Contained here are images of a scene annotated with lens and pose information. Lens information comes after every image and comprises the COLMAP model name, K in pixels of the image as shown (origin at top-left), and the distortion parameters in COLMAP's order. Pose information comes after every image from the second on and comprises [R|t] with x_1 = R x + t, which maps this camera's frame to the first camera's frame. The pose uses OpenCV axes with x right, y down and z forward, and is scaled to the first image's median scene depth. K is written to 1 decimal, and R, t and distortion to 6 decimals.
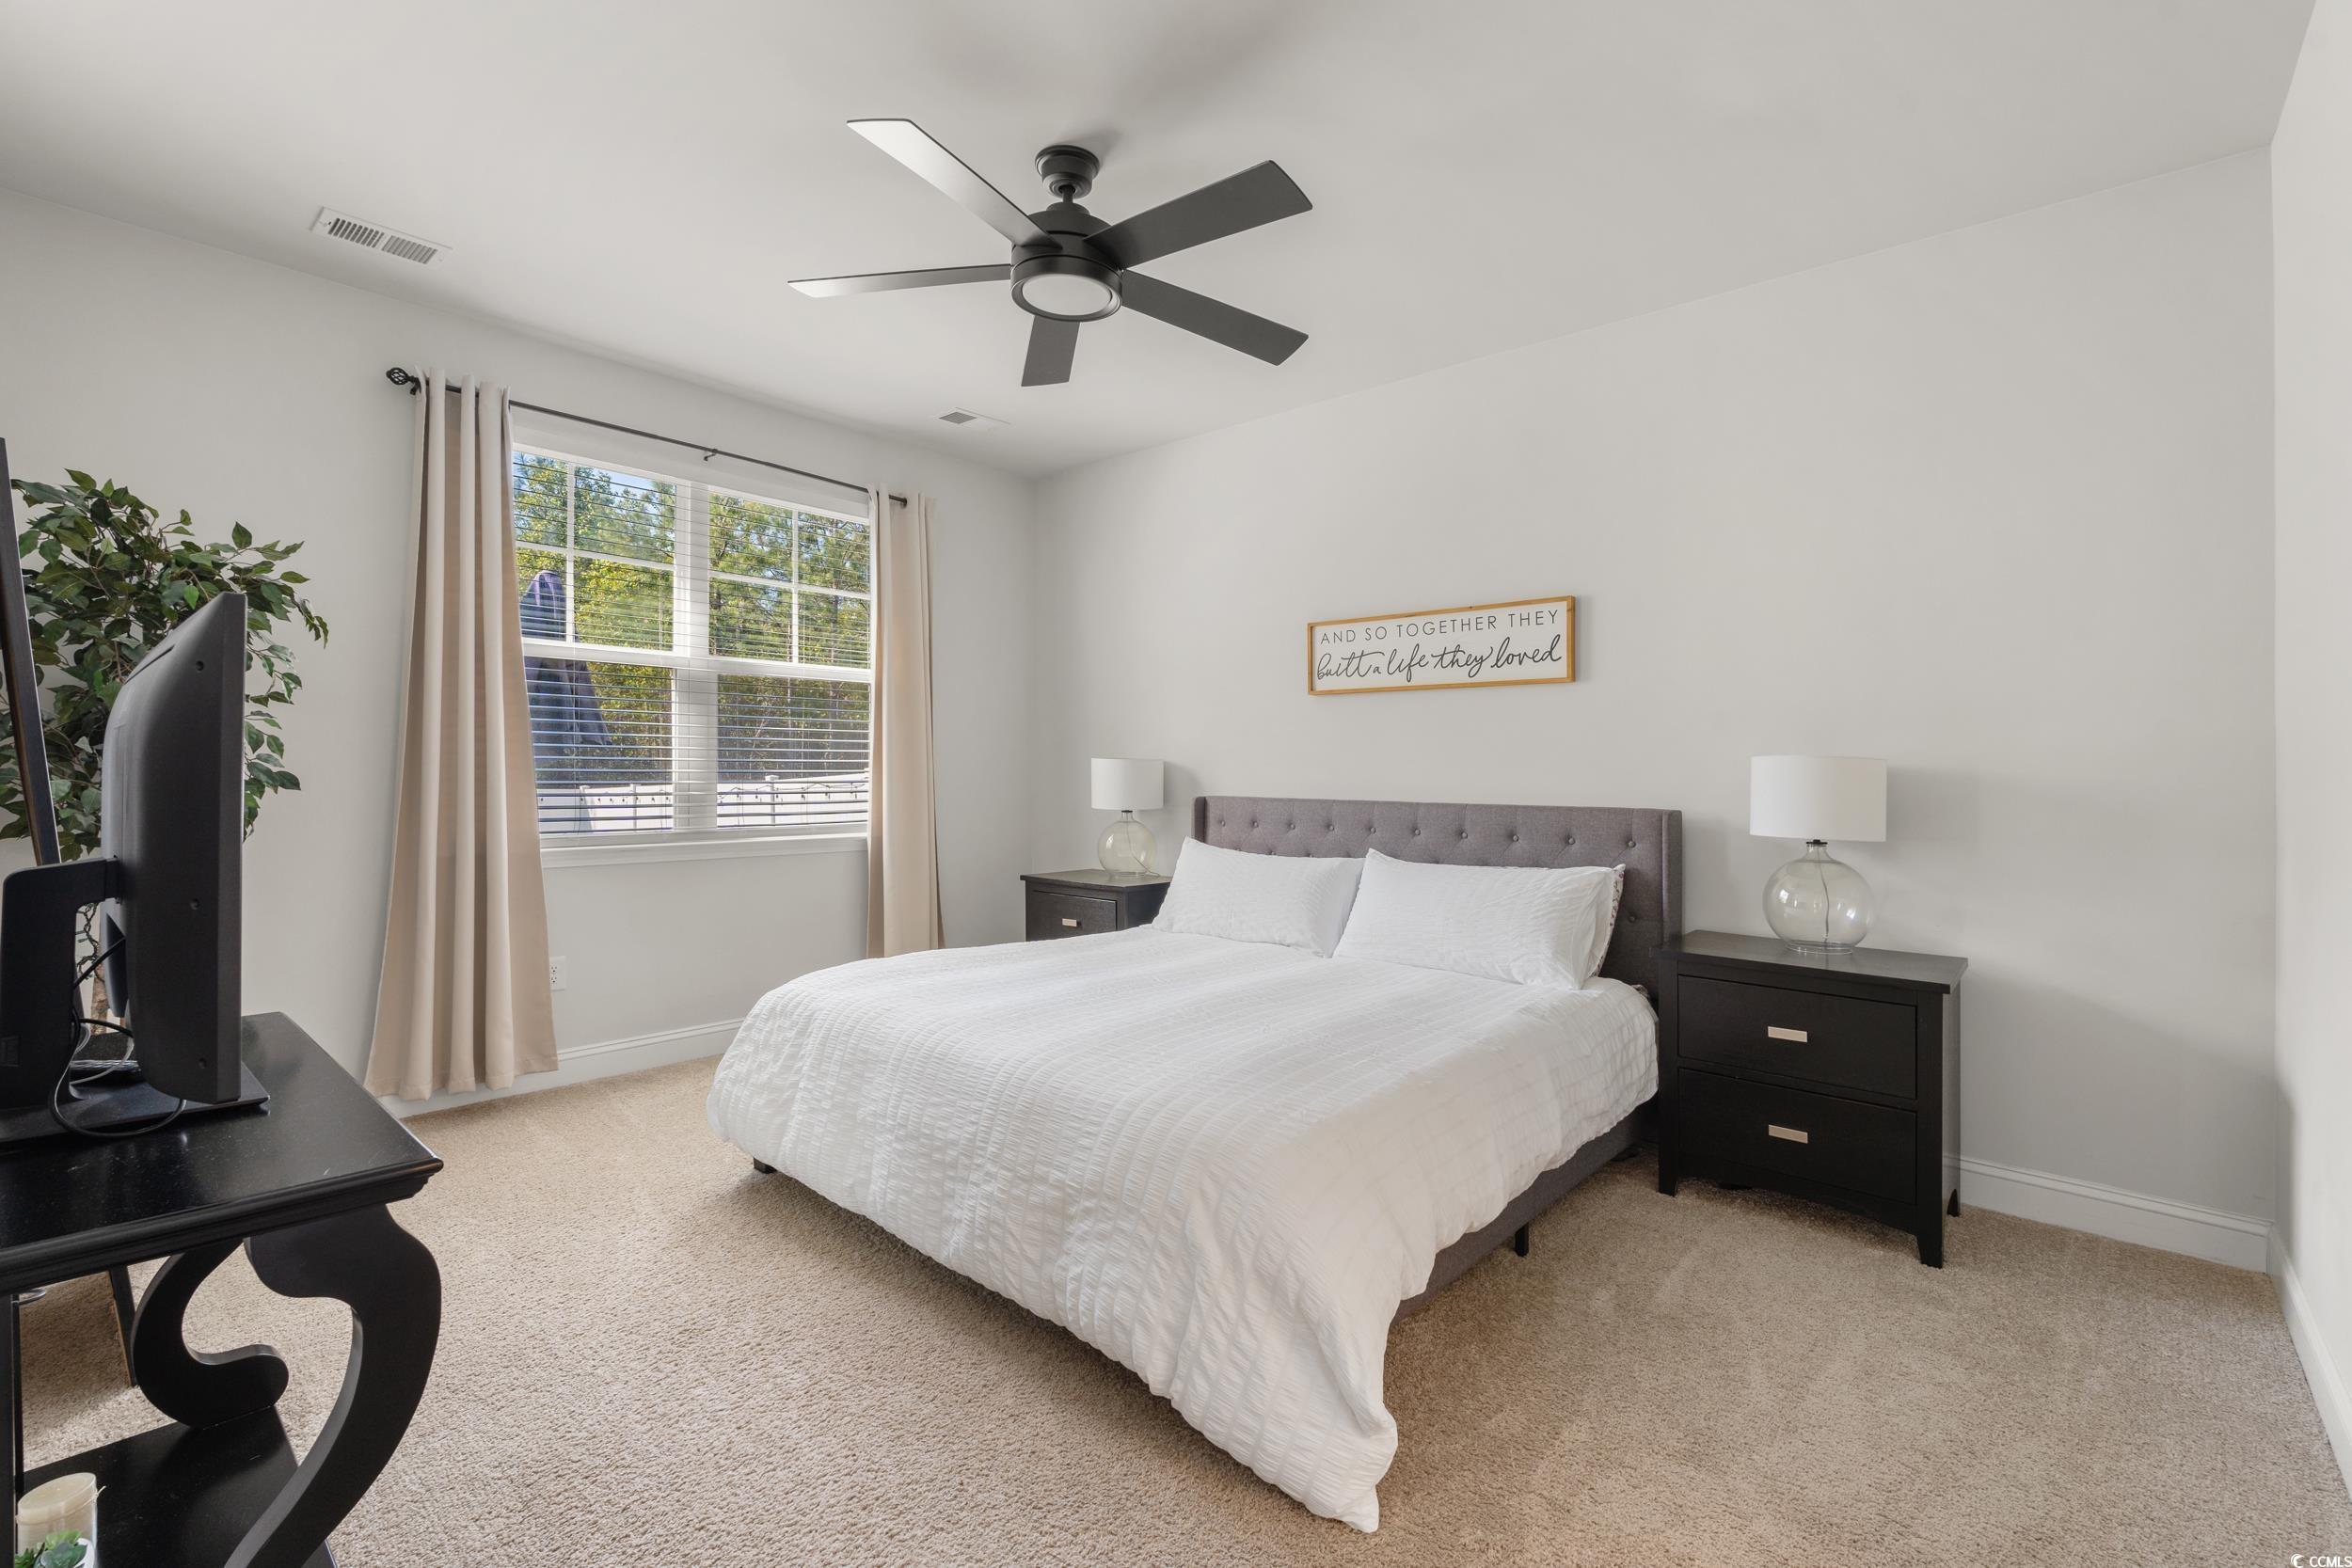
lens RADIAL K [[1036.4, 0, 1160.6], [0, 1036.4, 774.5], [0, 0, 1]] dist [-0.002017, -0.000754]
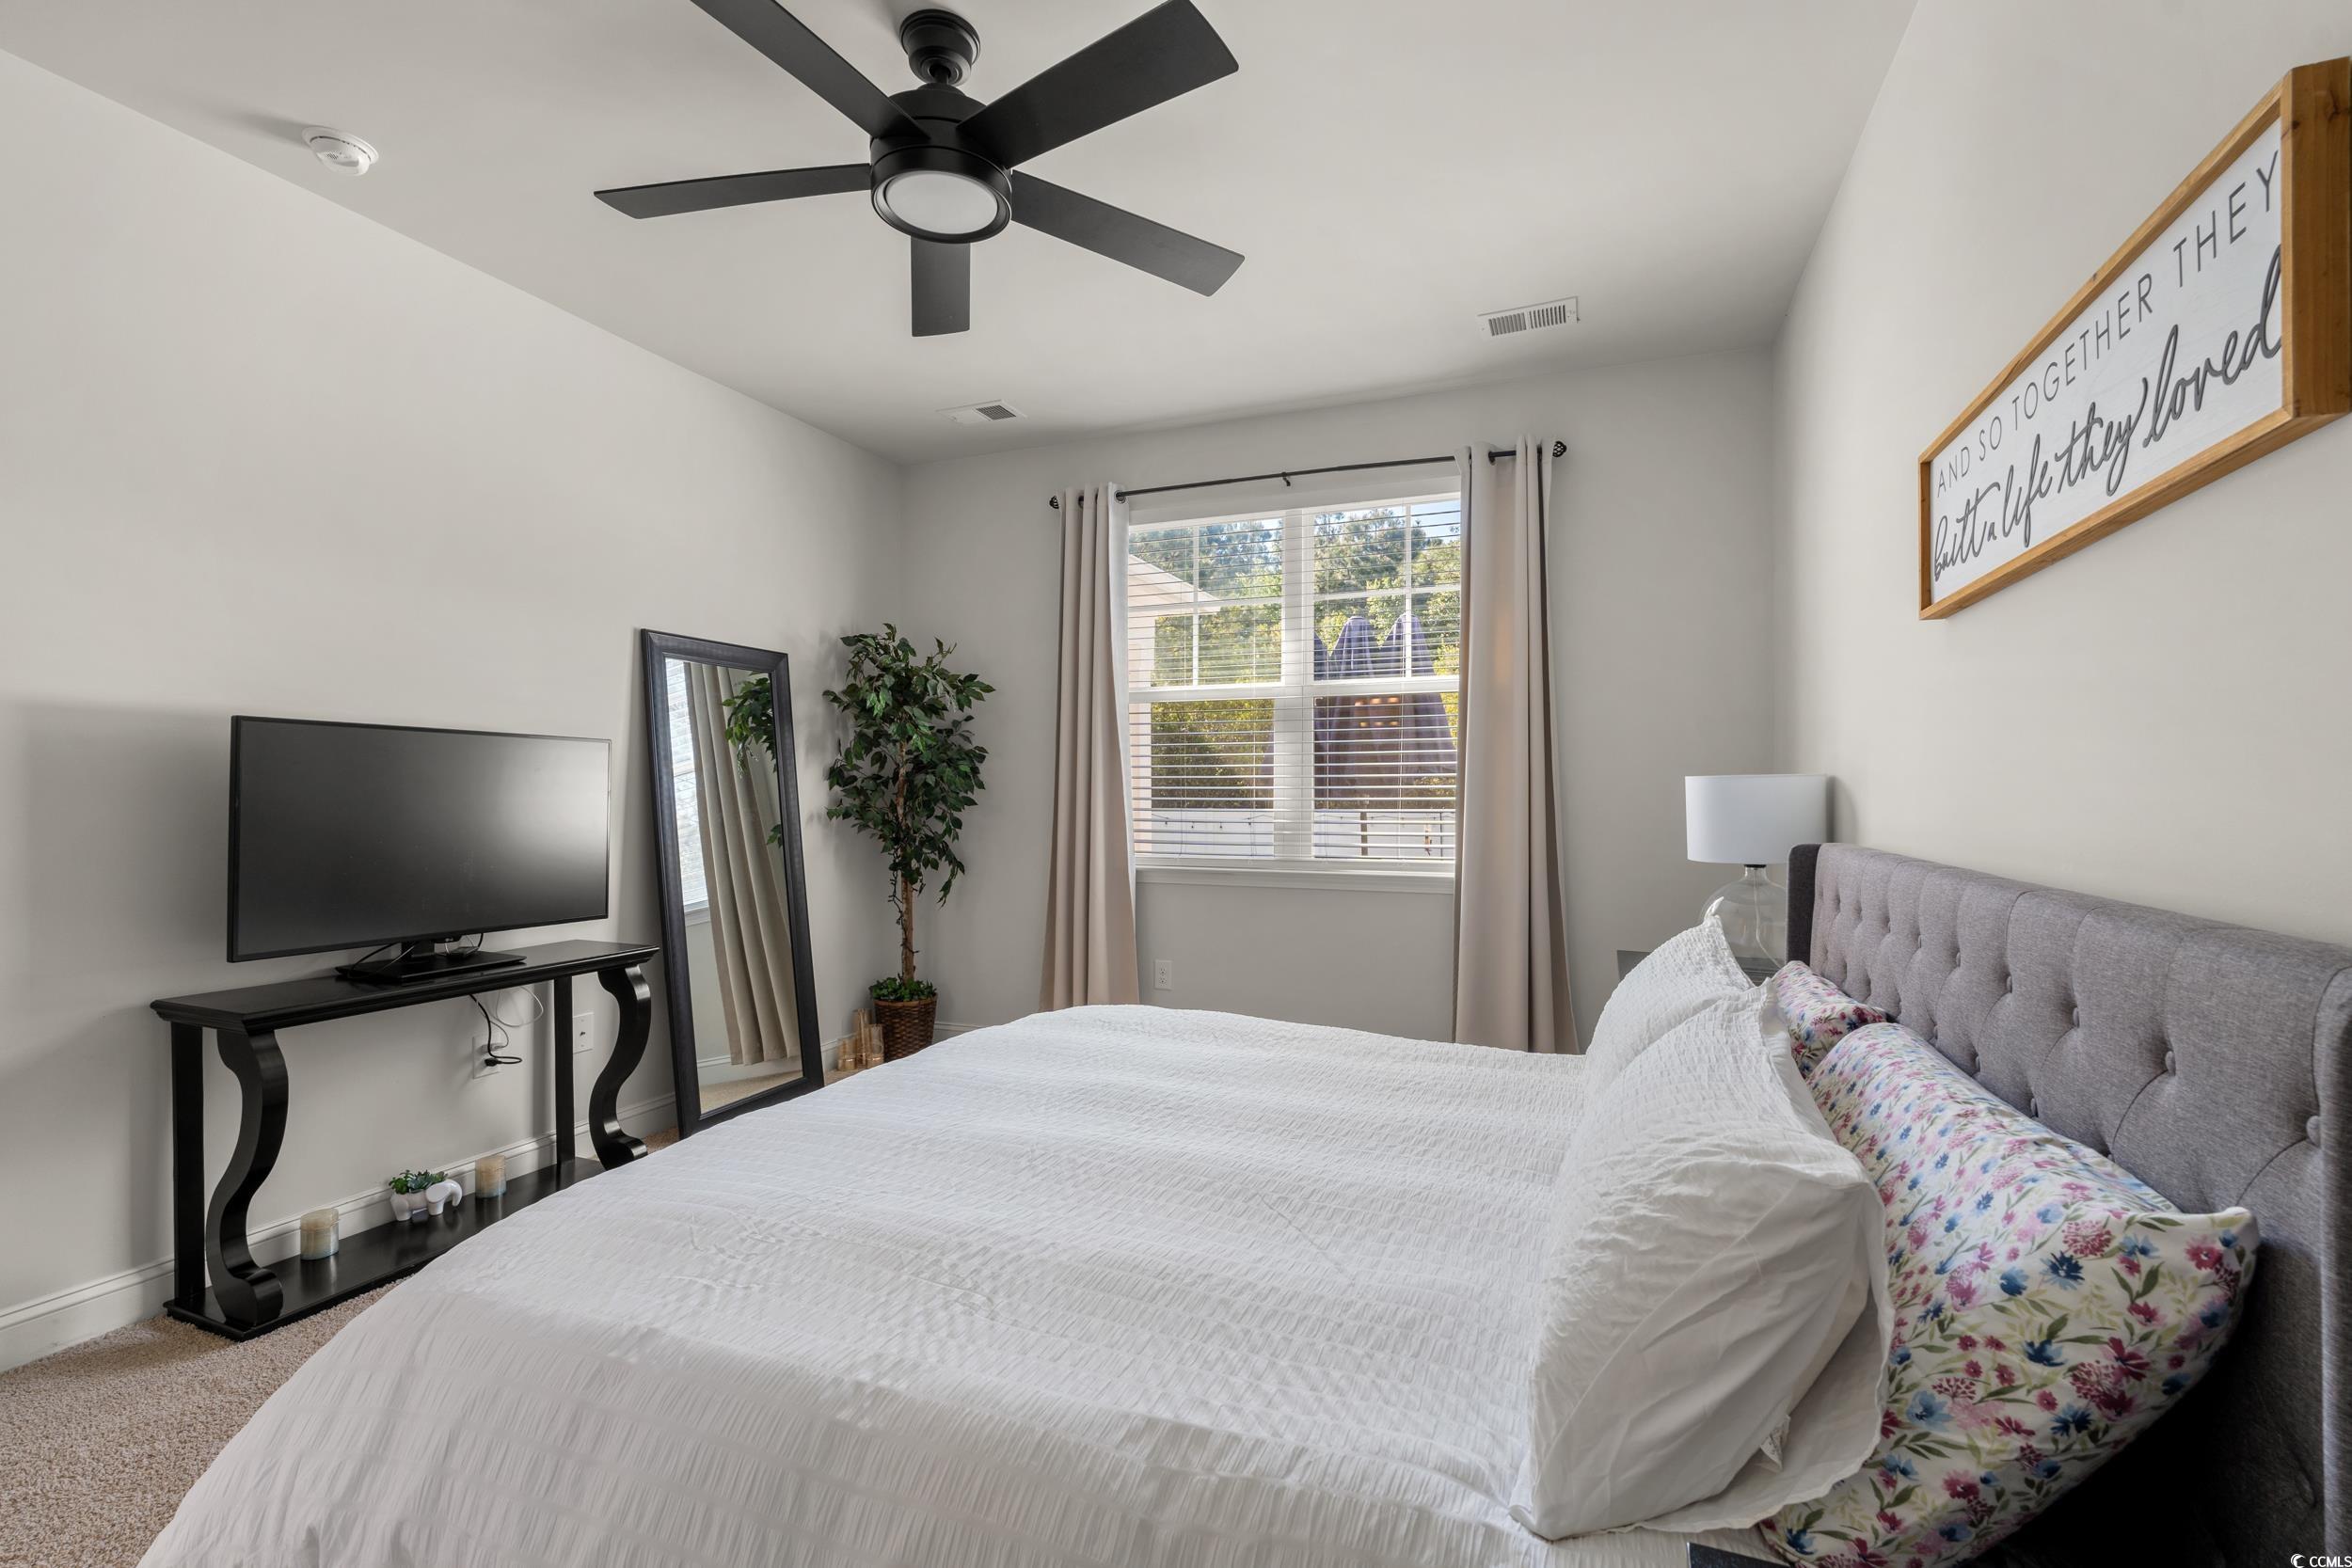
lens RADIAL K [[1036.4, 0, 1154.6], [0, 1036.4, 790.6], [0, 0, 1]] dist [-0.002017, -0.000754]
pose [[0.339536, -0.015151, -0.940471, 0.471233], [0.002352, 0.999881, -0.015259, 0.003970], [0.940590, 0.002969, 0.339531, 0.573709]]
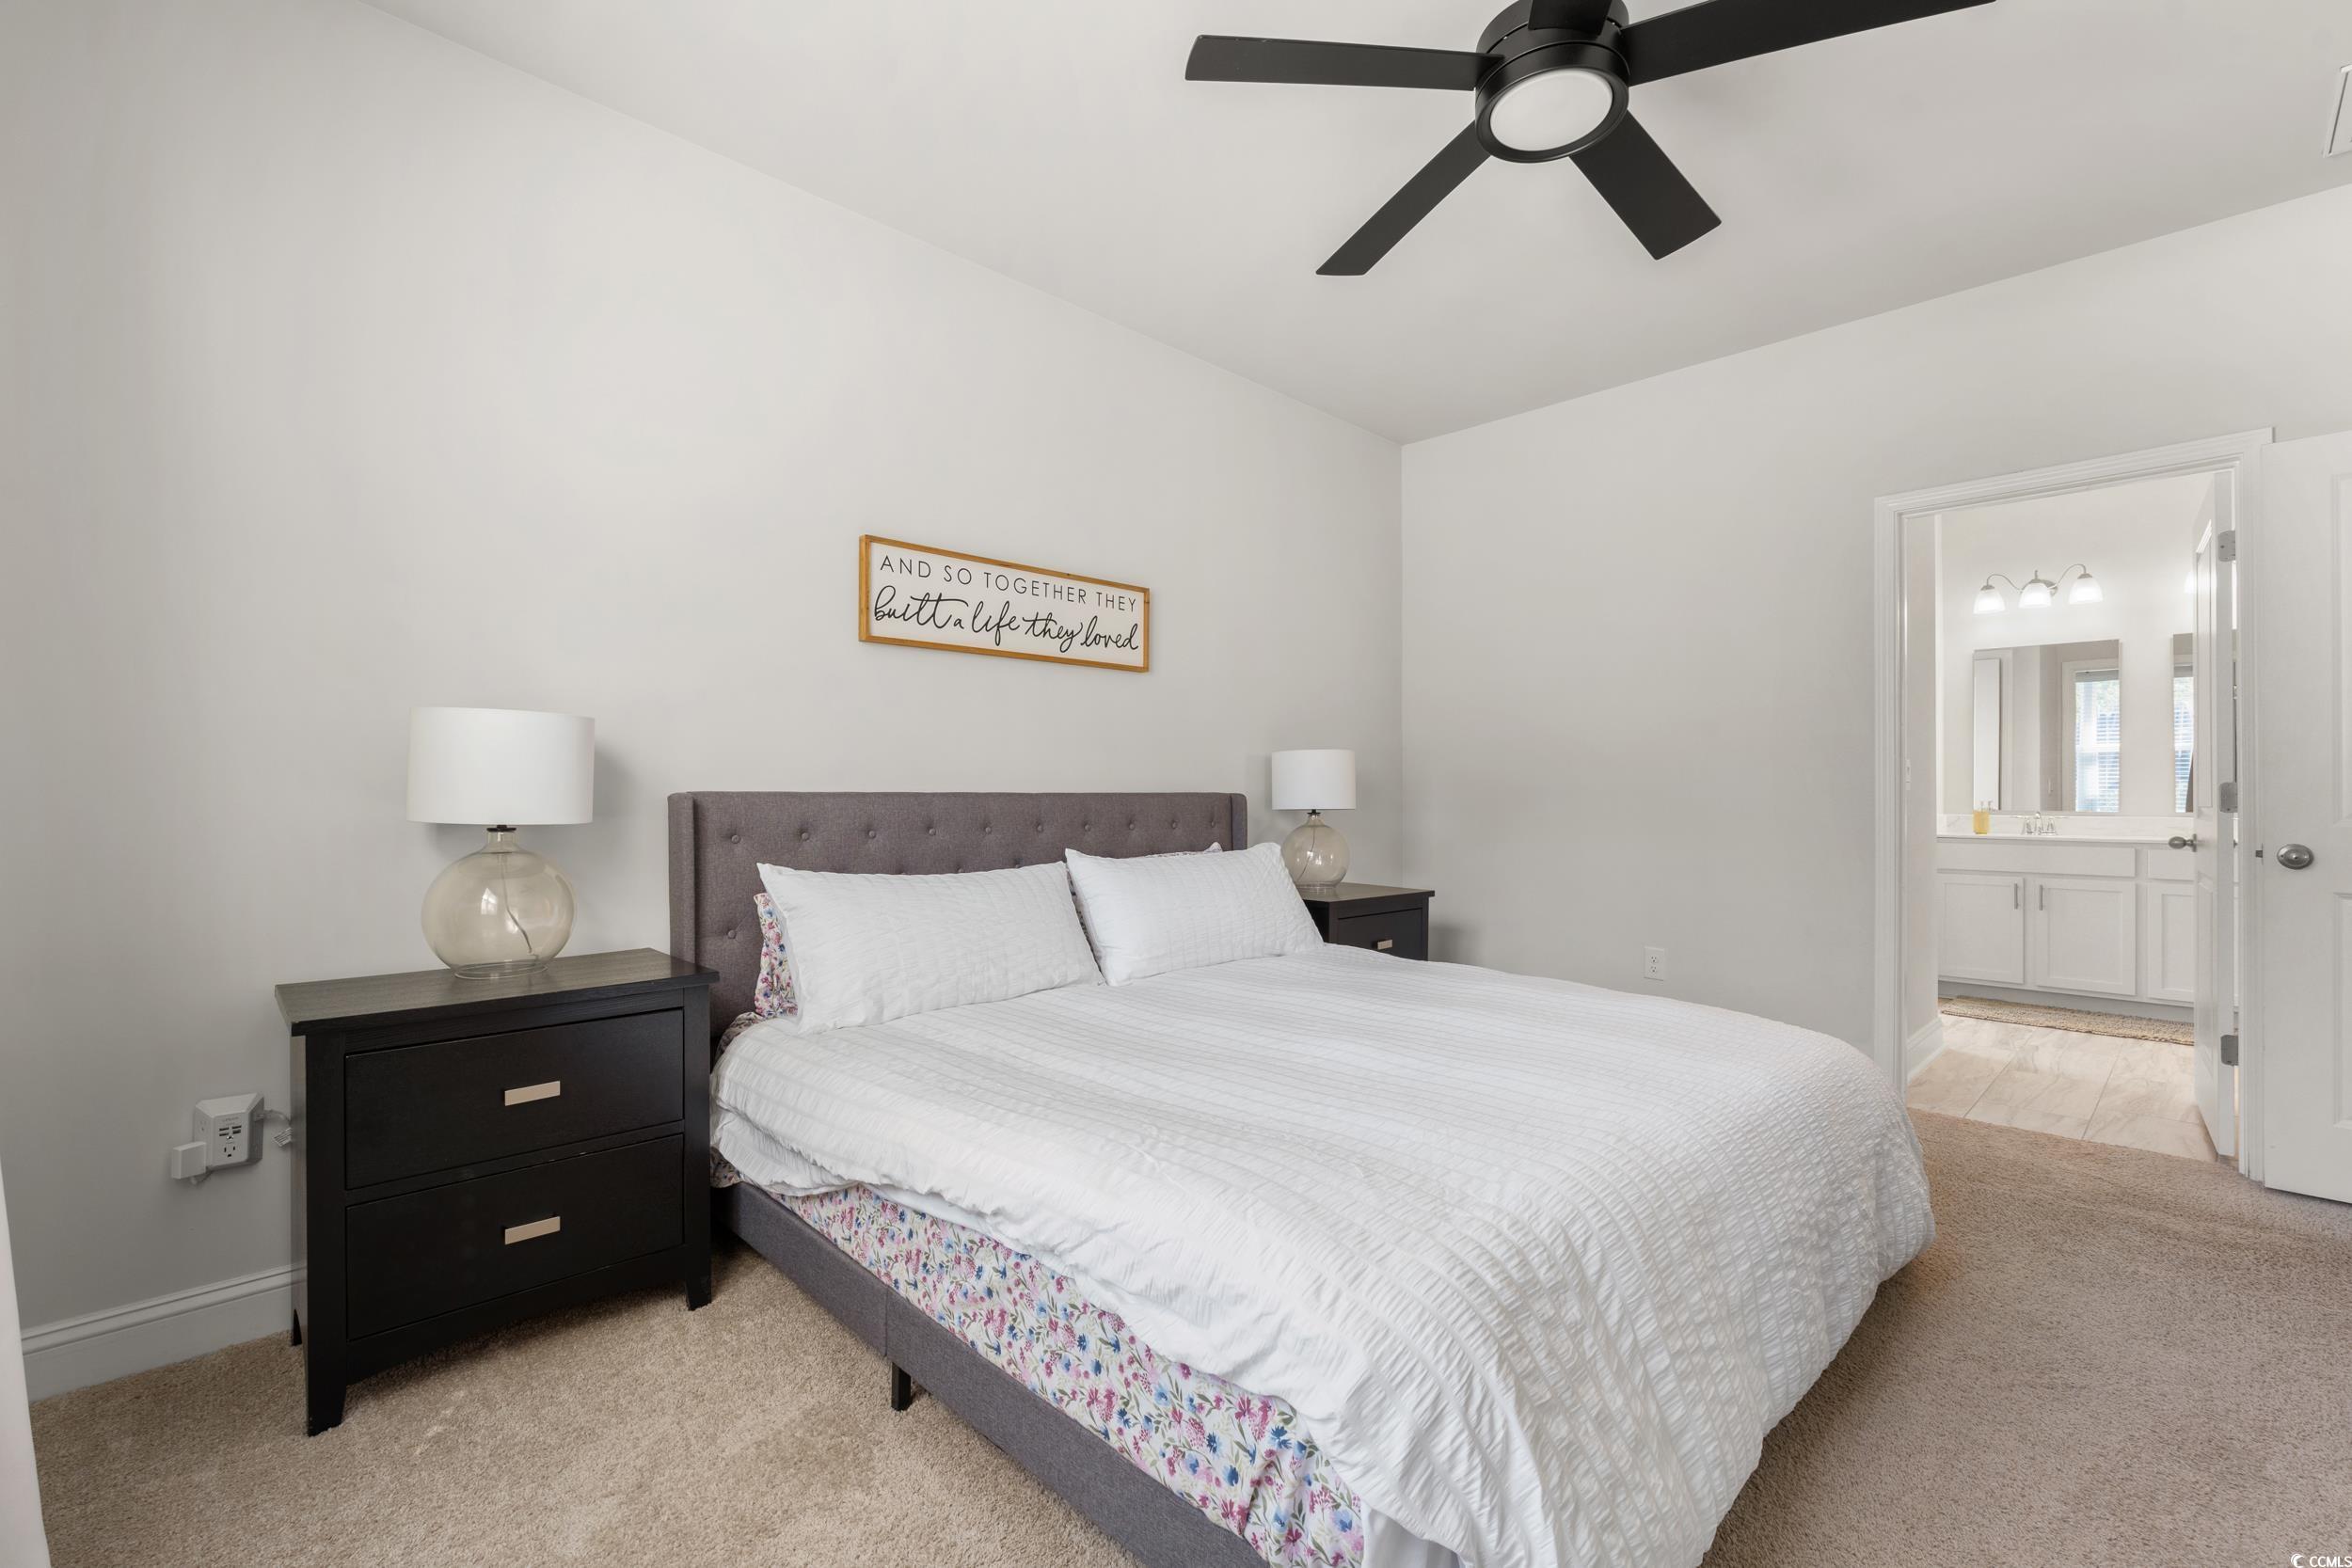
lens RADIAL K [[1036.4, 0, 1174.1], [0, 1036.4, 797.0], [0, 0, 1]] dist [-0.002017, -0.000754]
pose [[0.068764, -0.007683, 0.997603, -0.558321], [0.005163, 0.999960, 0.007345, 0.024555], [-0.997620, 0.004646, 0.068801, 0.793639]]
